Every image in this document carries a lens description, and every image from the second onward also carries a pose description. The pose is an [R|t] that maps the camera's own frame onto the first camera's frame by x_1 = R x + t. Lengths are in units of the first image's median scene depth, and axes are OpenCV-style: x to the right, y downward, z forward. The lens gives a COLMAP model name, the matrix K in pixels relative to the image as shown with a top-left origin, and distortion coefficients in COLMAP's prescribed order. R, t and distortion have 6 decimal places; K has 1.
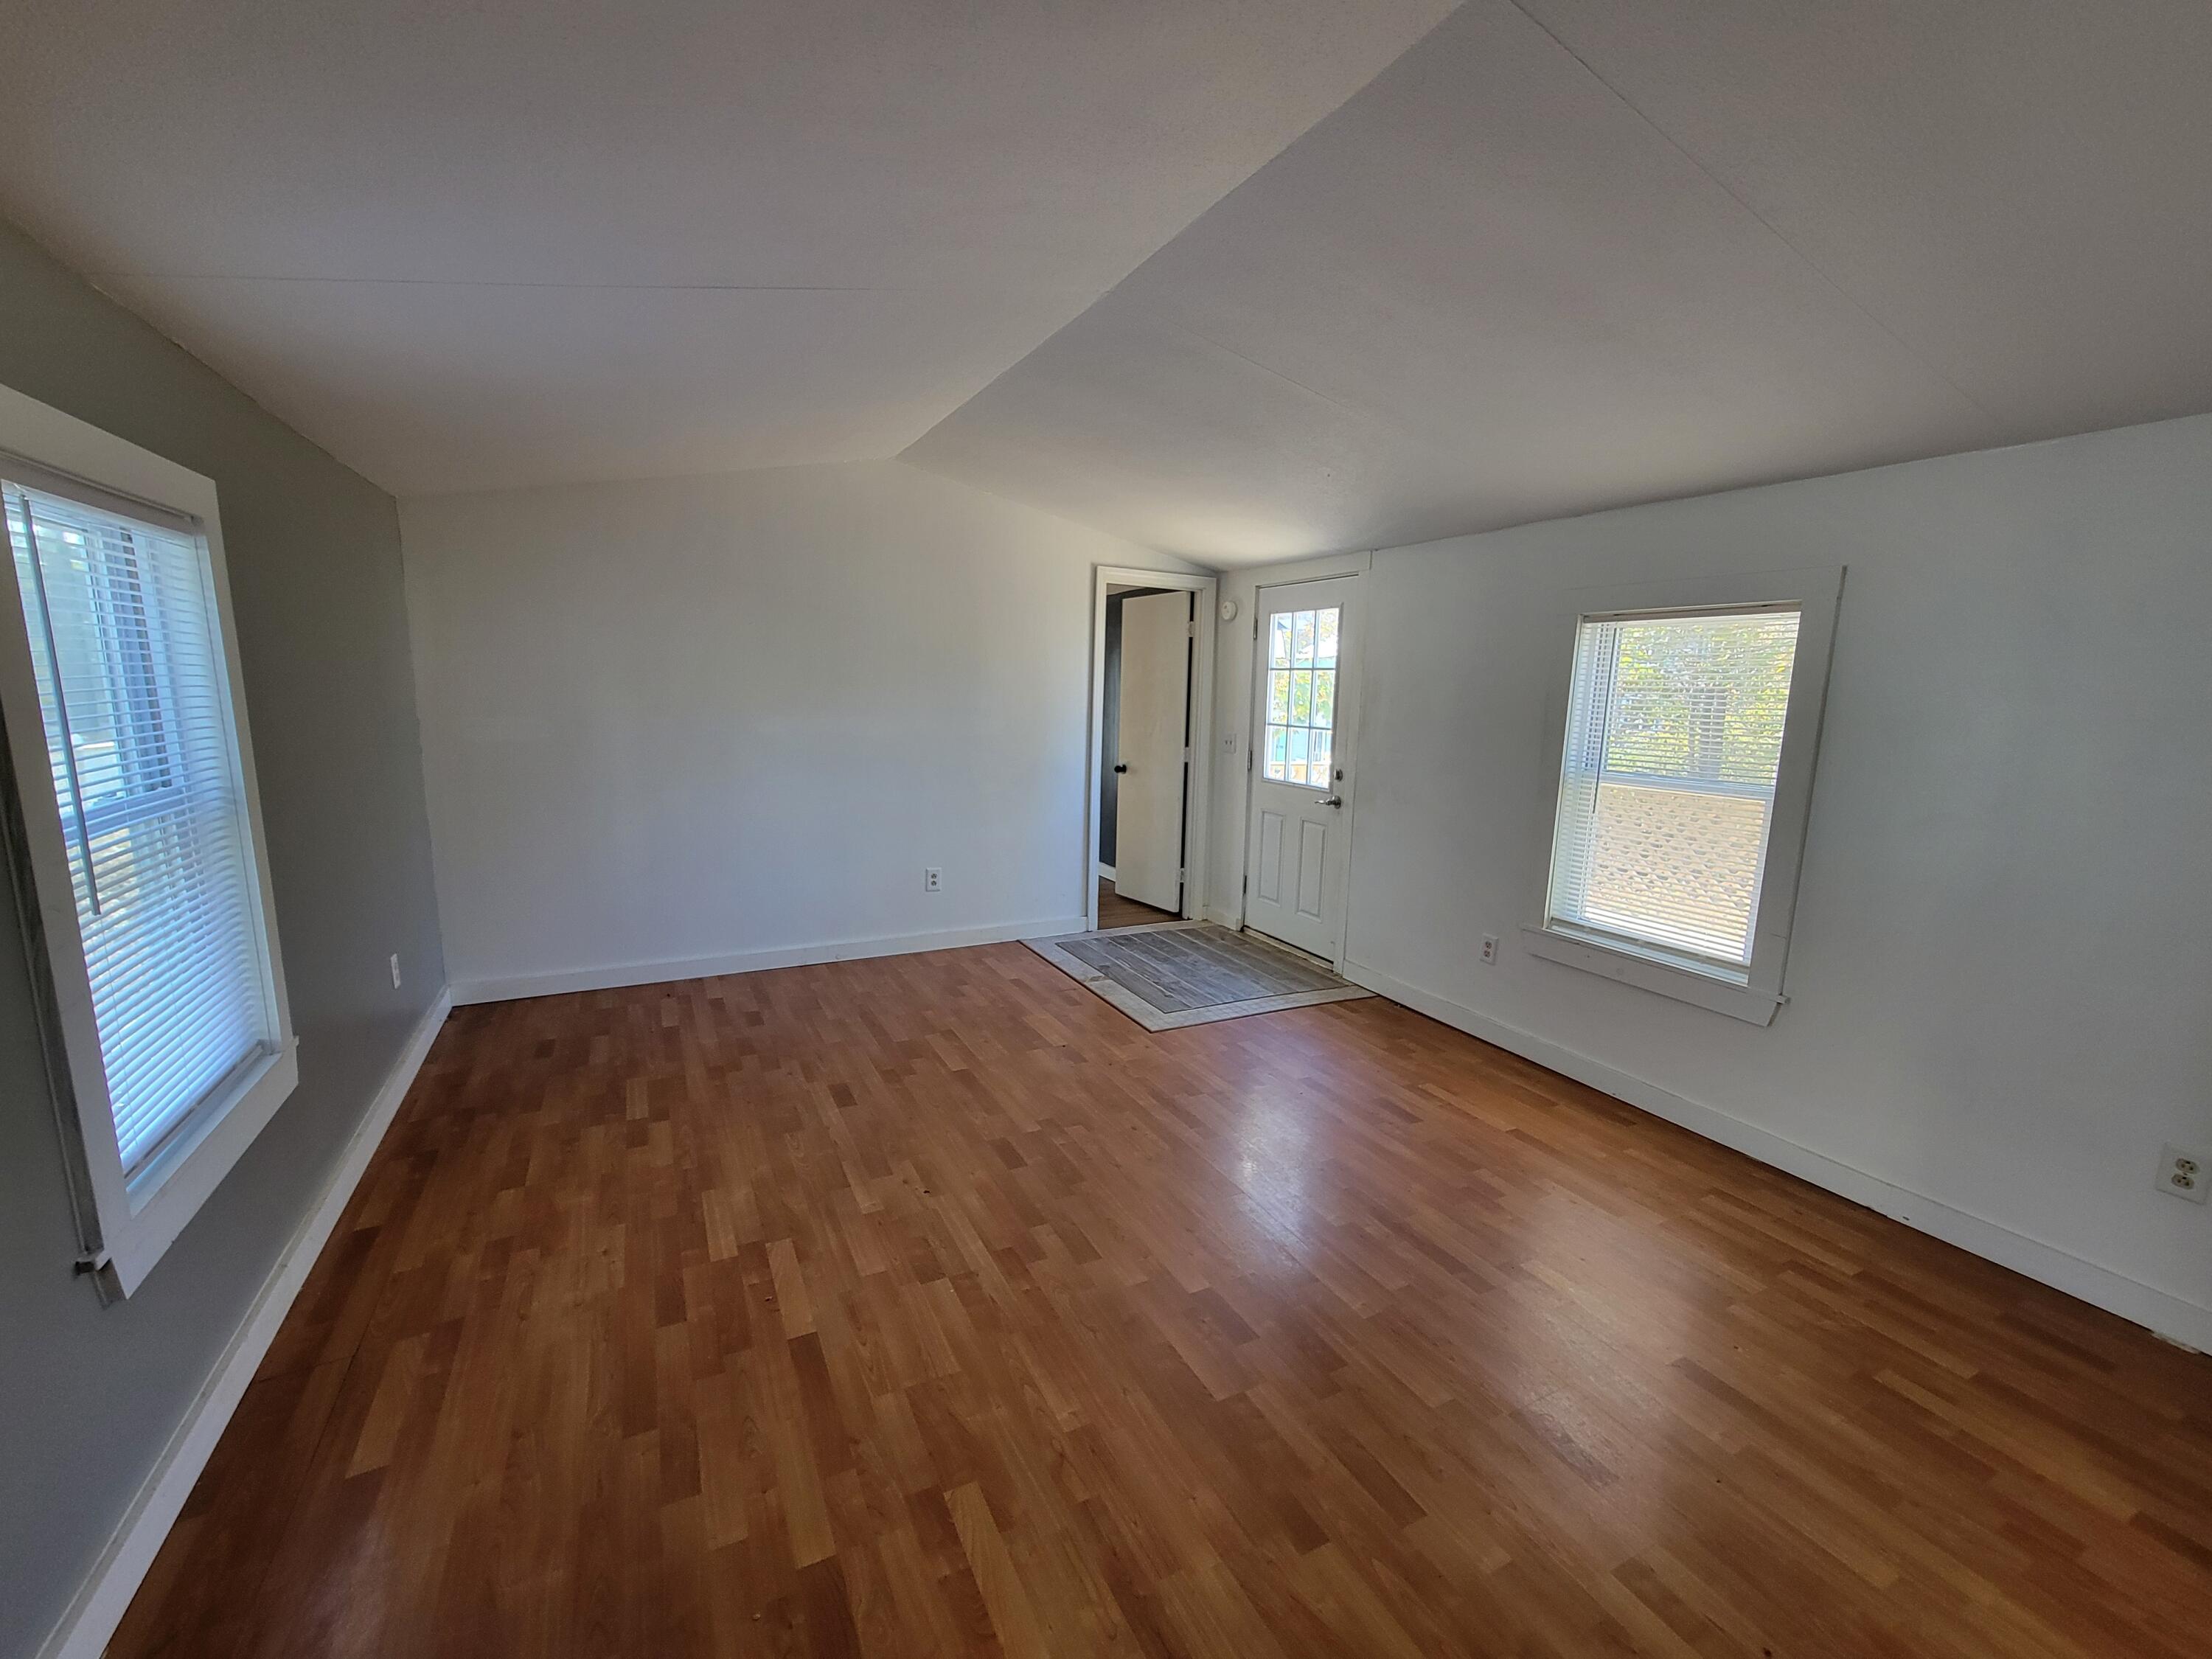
lens RADIAL K [[897.4, 0, 1111.0], [0, 897.4, 832.6], [0, 0, 1]] dist [-0.002224, -0.000061]
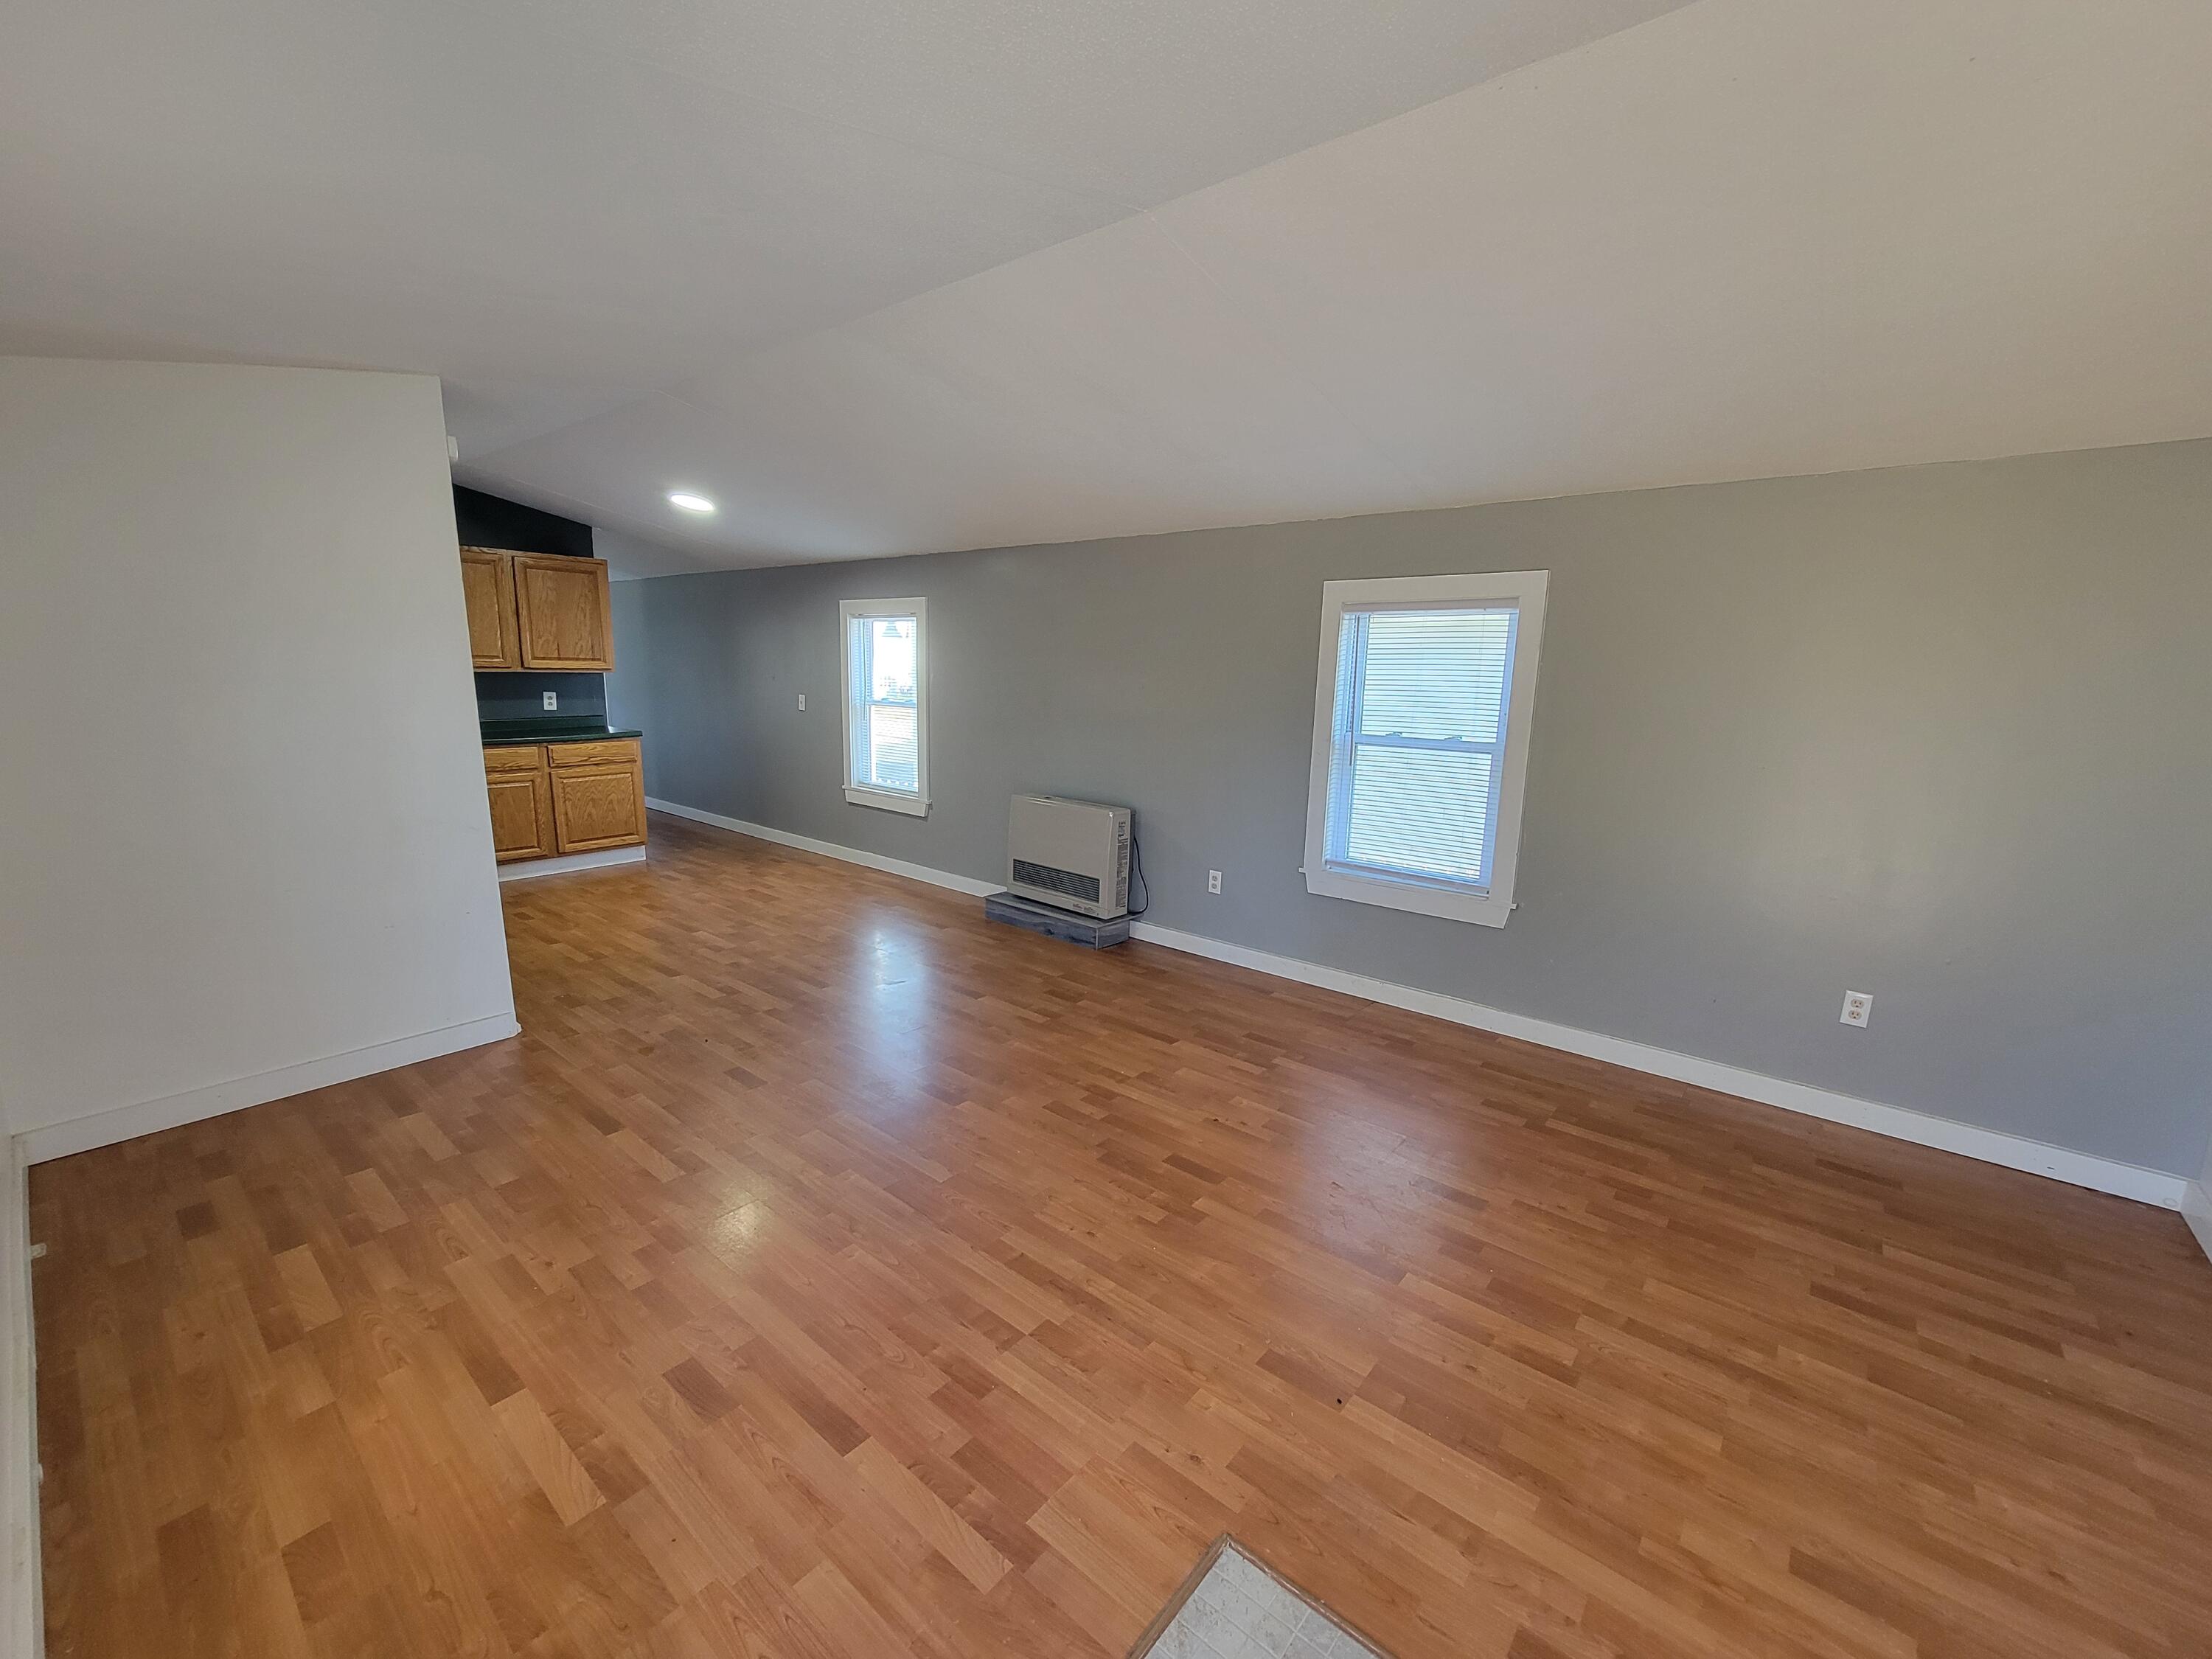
lens RADIAL K [[897.4, 0, 1107.0], [0, 897.4, 831.7], [0, 0, 1]] dist [-0.002224, -0.000061]
pose [[-0.919170, 0.026993, -0.392936, 0.347586], [-0.107473, 0.942599, 0.316158, -0.280471], [0.378916, 0.332833, -0.863508, 1.745681]]
